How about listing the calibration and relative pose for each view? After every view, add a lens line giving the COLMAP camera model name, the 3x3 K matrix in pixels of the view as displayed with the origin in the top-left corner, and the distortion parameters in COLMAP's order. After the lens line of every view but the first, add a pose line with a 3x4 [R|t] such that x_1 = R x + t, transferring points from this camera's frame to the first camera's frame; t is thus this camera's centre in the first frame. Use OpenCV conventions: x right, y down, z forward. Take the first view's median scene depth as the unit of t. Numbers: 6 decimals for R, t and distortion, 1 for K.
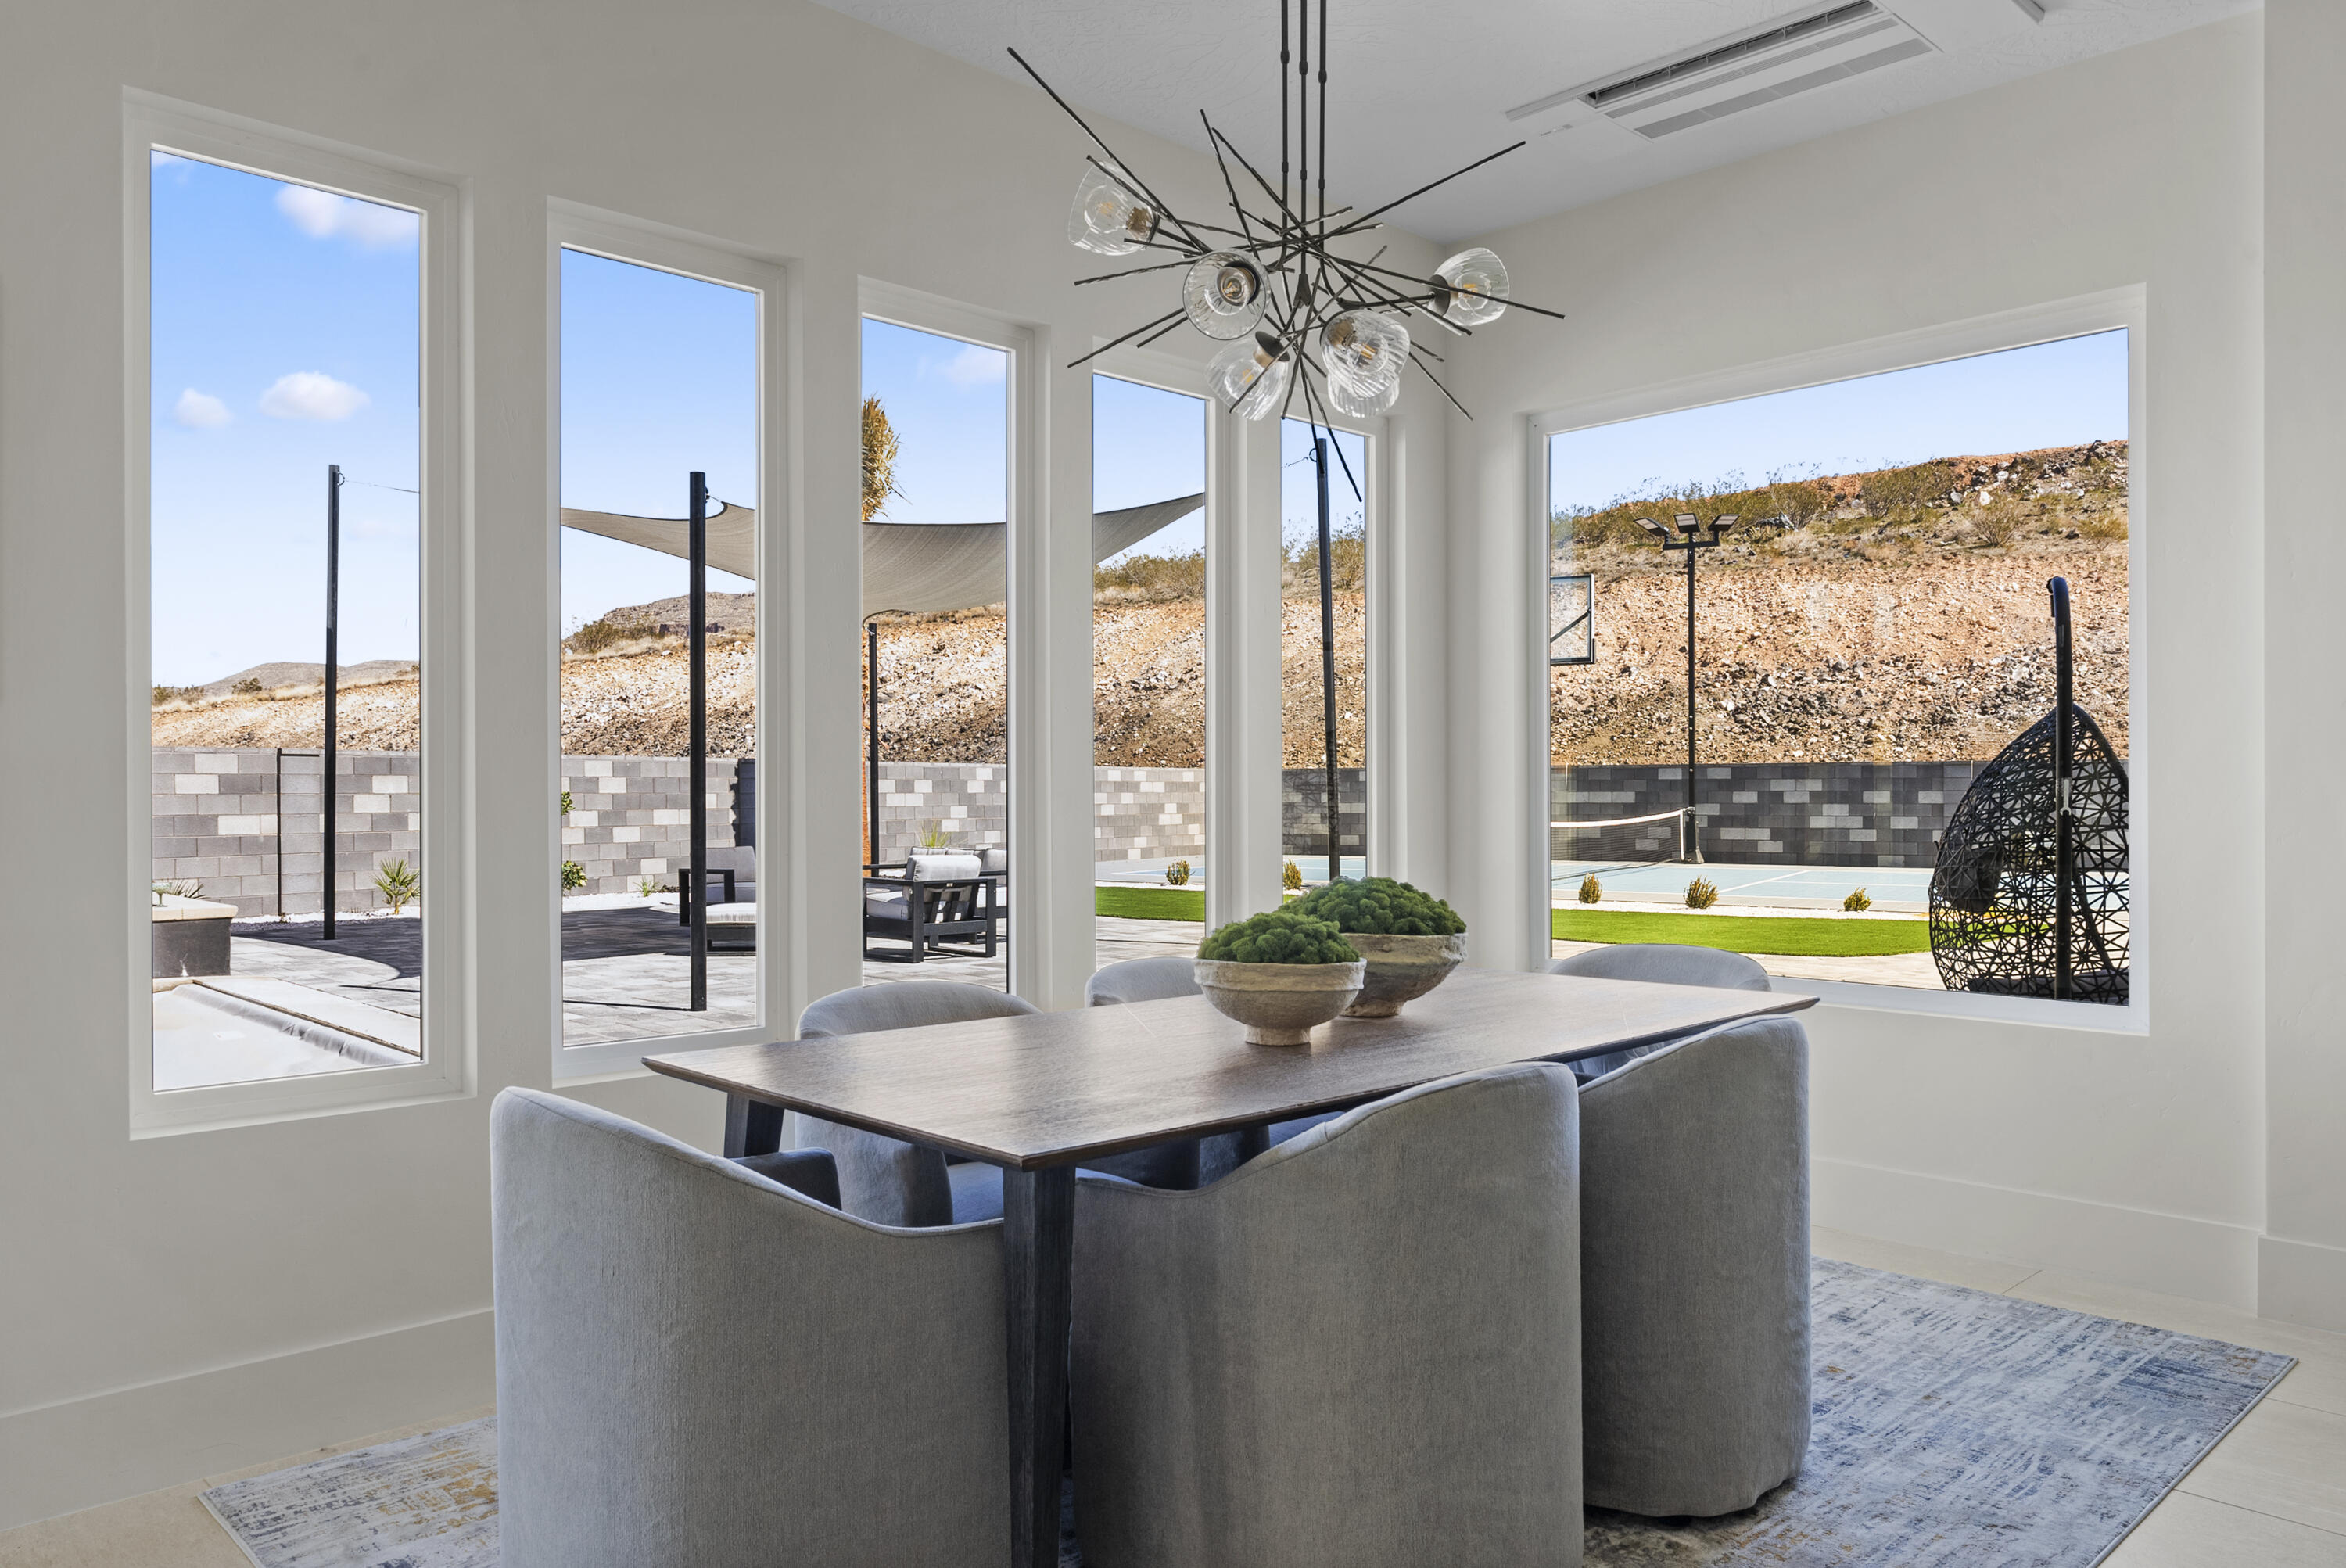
lens RADIAL K [[1652.2, 0, 1243.4], [0, 1652.2, 796.1], [0, 0, 1]] dist [0.002113, 0.000943]
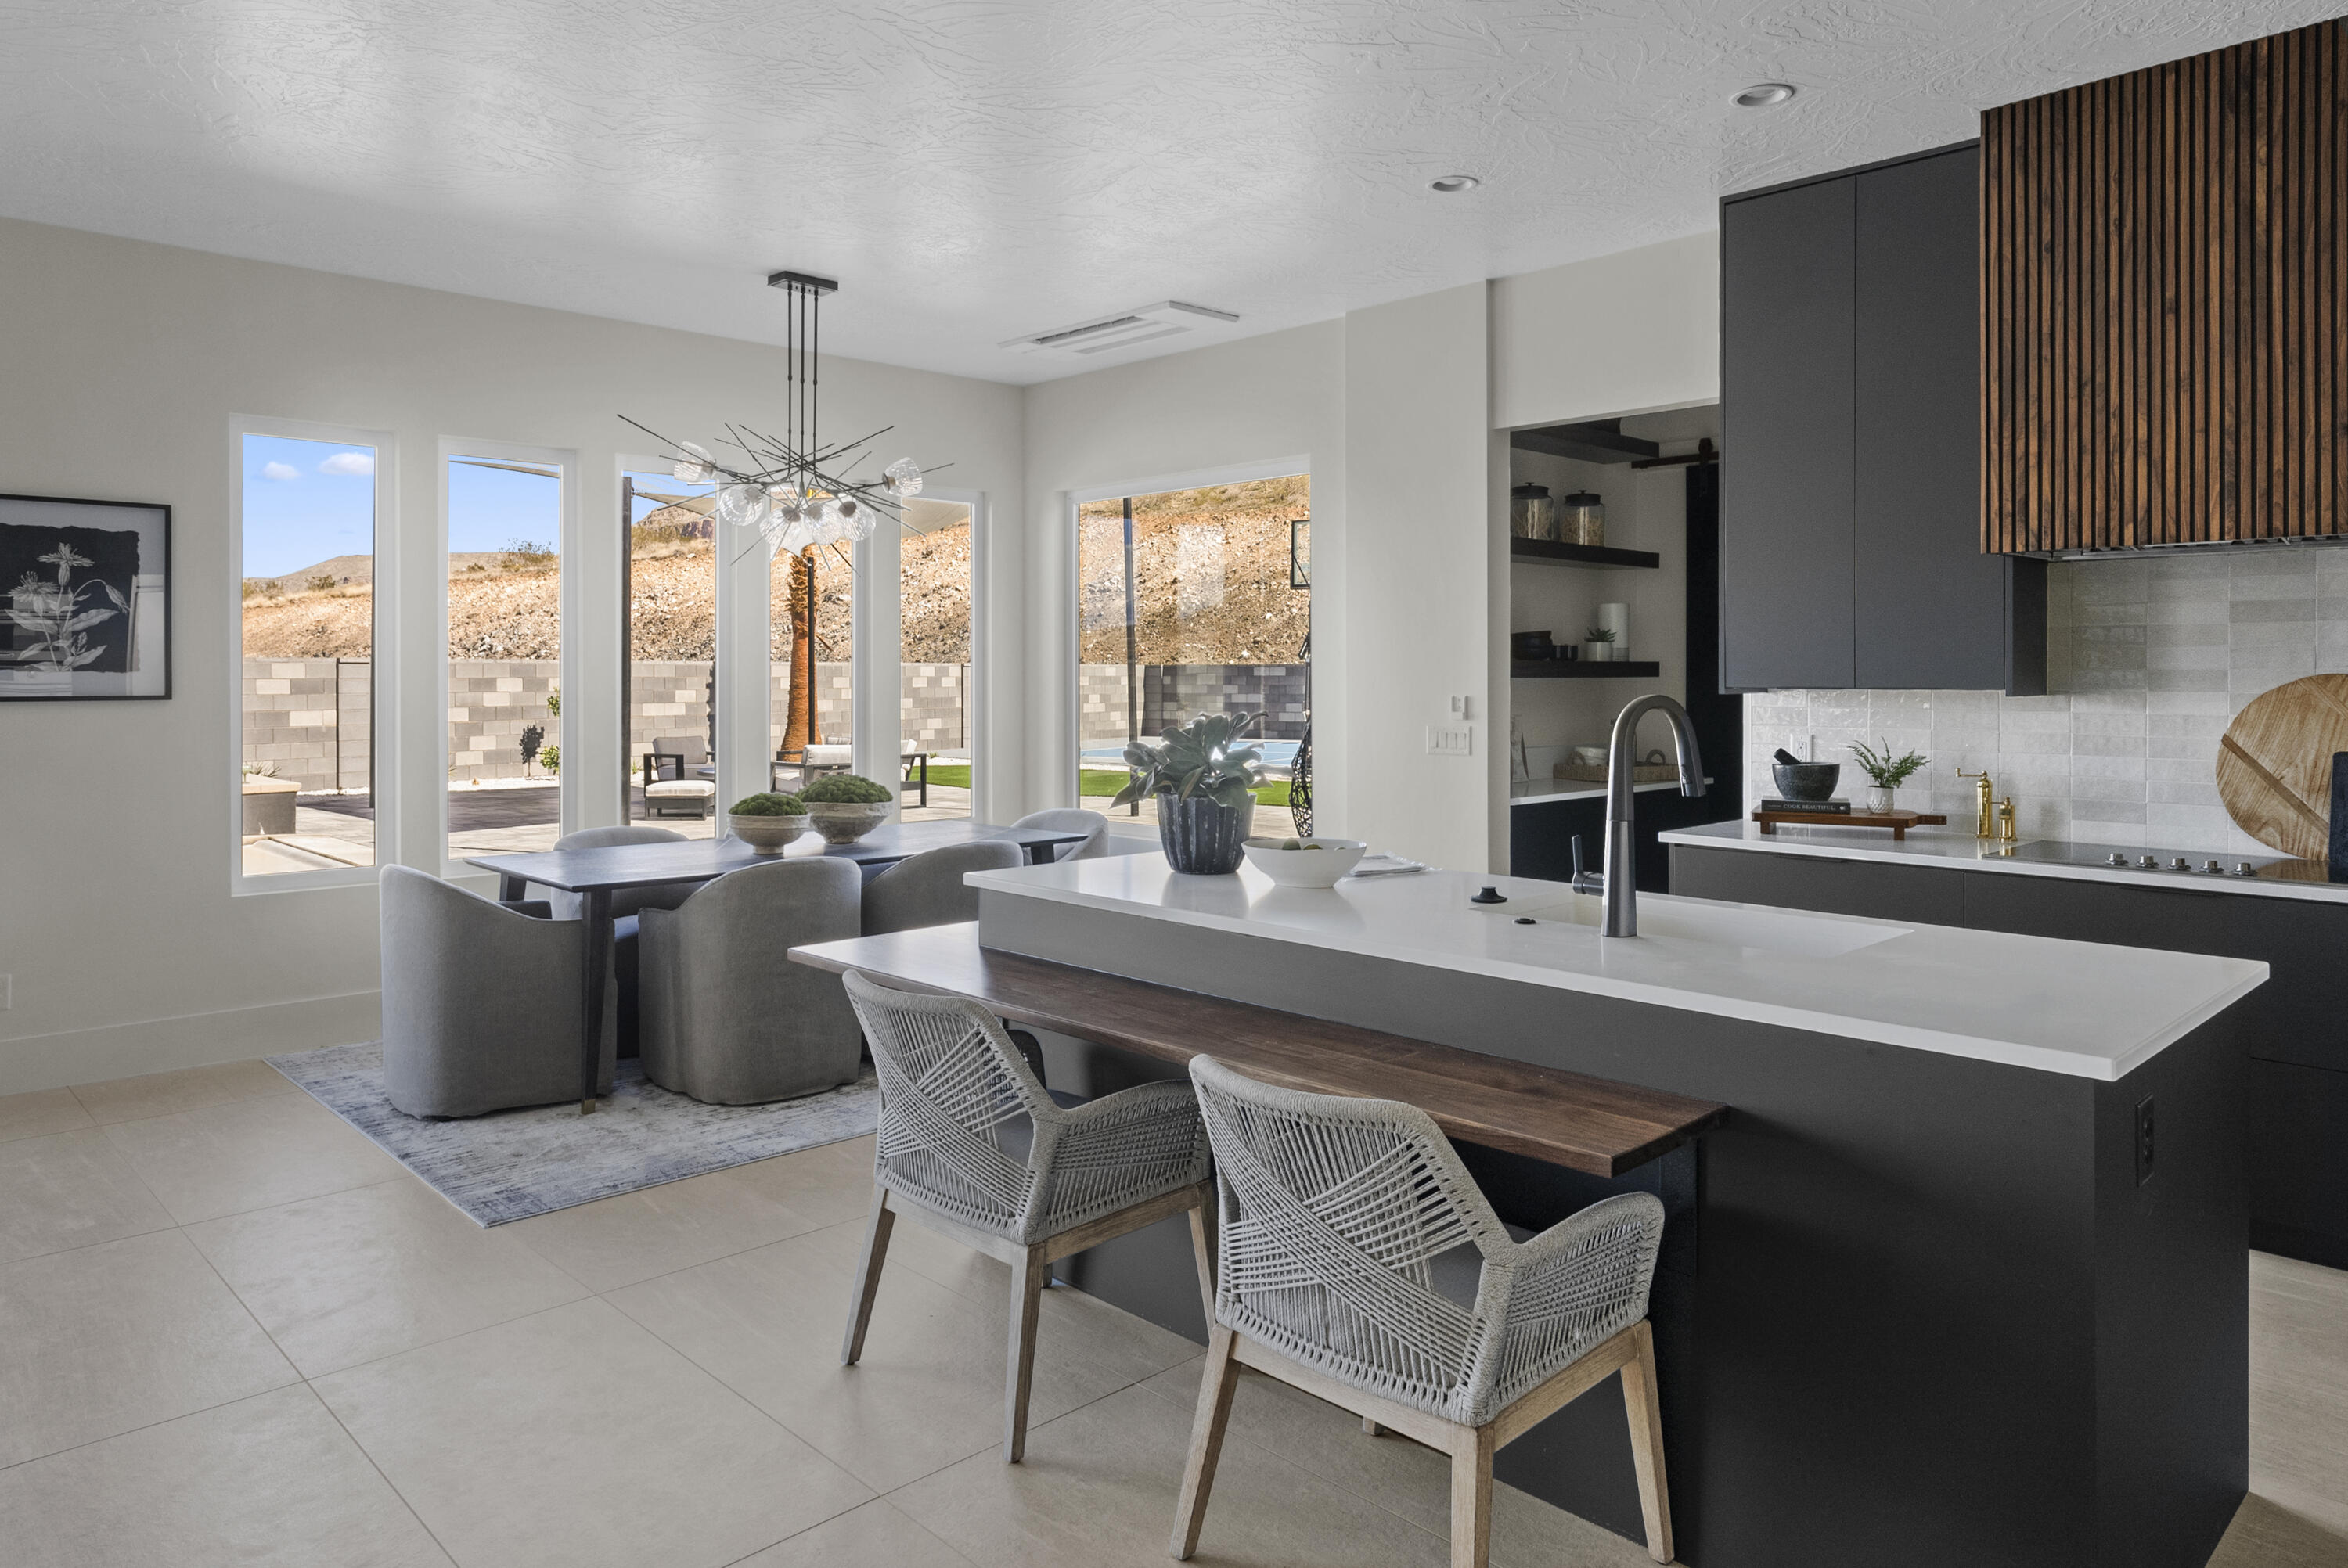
lens RADIAL K [[1503.3, 0, 1230.1], [0, 1503.3, 672.9], [0, 0, 1]] dist [-0.001946, -0.000612]
pose [[0.999999, -0.000136, 0.001228, 0.110360], [0.000141, 0.999991, -0.004261, -0.013568], [-0.001228, 0.004261, 0.999990, -0.169446]]
